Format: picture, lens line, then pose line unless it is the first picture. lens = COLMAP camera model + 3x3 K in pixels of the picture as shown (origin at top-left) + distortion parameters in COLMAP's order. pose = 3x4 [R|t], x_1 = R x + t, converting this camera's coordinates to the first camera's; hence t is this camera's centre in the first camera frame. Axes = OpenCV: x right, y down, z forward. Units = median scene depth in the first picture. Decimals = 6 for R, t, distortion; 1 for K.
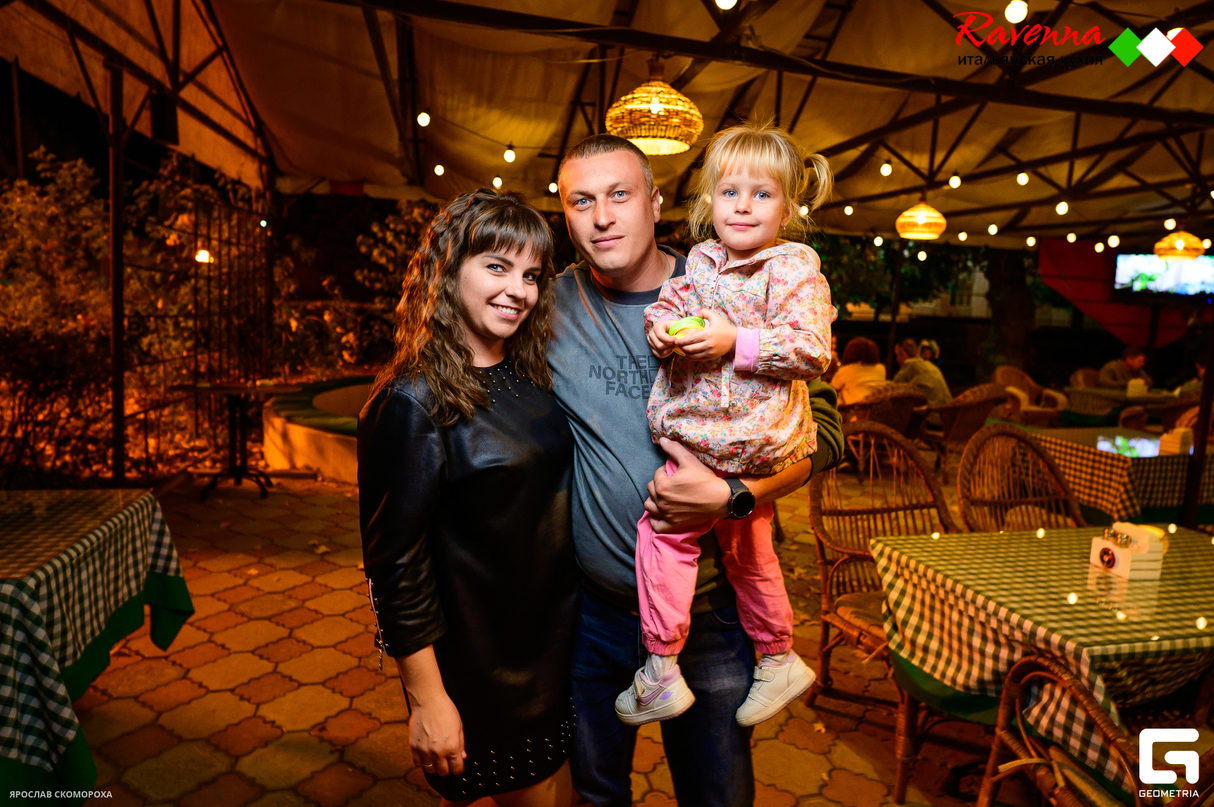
lens RADIAL K [[797.8, 0, 635.1], [0, 797.8, 401.2], [0, 0, 1]] dist [0.005694, -0.006131]
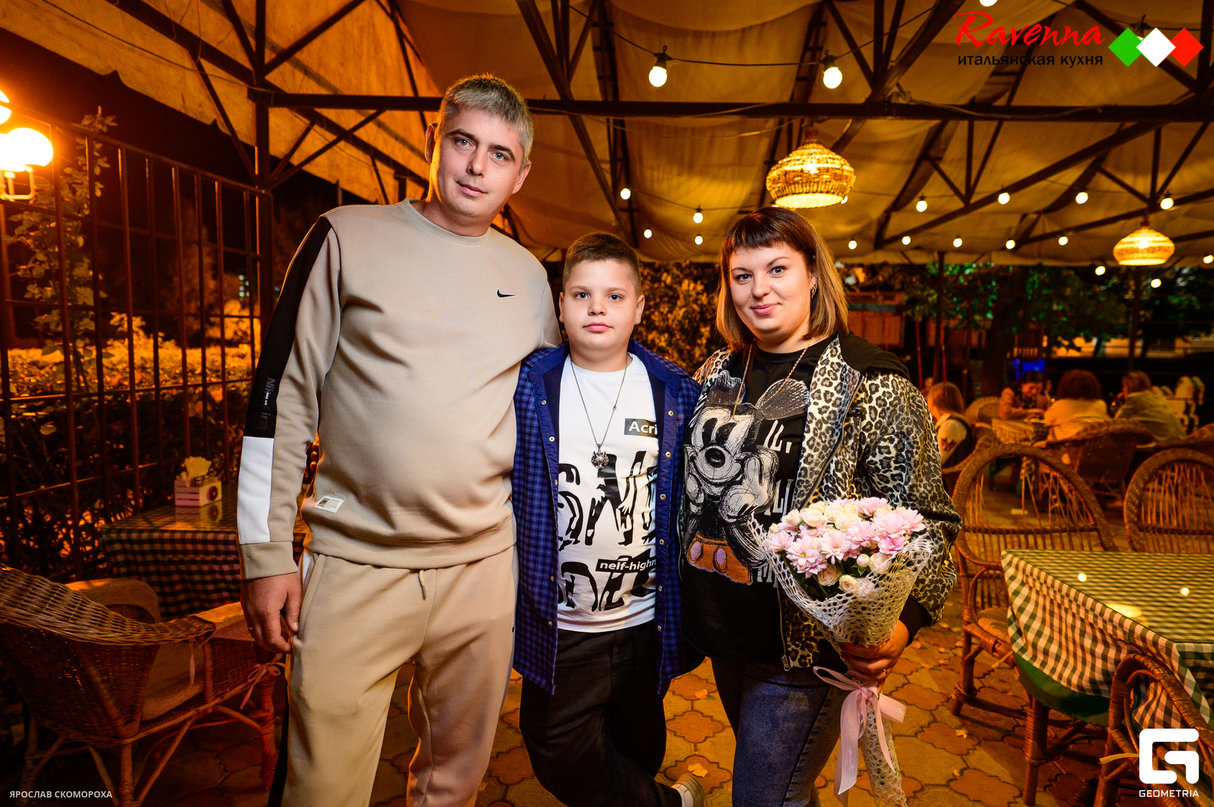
lens RADIAL K [[797.8, 0, 613.9], [0, 797.8, 407.4], [0, 0, 1]] dist [0.005694, -0.006131]
pose [[0.948174, -0.009481, -0.317611, 0.122289], [-0.008444, 0.998450, -0.055011, 0.038875], [0.317640, 0.054842, 0.946624, -0.146524]]
